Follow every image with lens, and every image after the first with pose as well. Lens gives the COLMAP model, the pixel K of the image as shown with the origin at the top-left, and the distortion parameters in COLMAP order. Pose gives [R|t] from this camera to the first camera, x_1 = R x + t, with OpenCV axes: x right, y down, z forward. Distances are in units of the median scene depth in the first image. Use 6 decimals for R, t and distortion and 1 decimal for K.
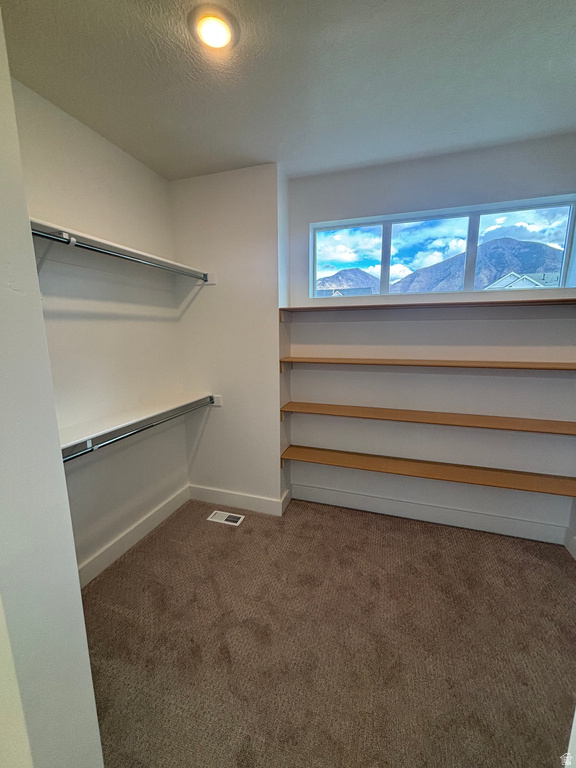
lens RADIAL K [[310.1, 0, 289.3], [0, 310.1, 384.2], [0, 0, 1]] dist [0.000203, 0.000350]
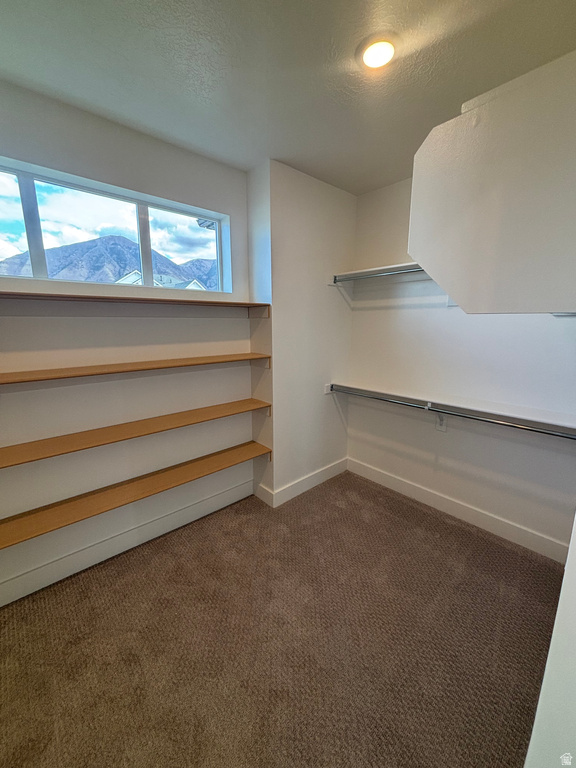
lens RADIAL K [[310.1, 0, 287.9], [0, 310.1, 381.5], [0, 0, 1]] dist [0.000203, 0.000350]
pose [[0.498842, -0.159788, 0.851836, -0.066379], [0.149430, 0.983996, 0.097071, -0.045321], [-0.853714, 0.078867, 0.514735, 0.184610]]
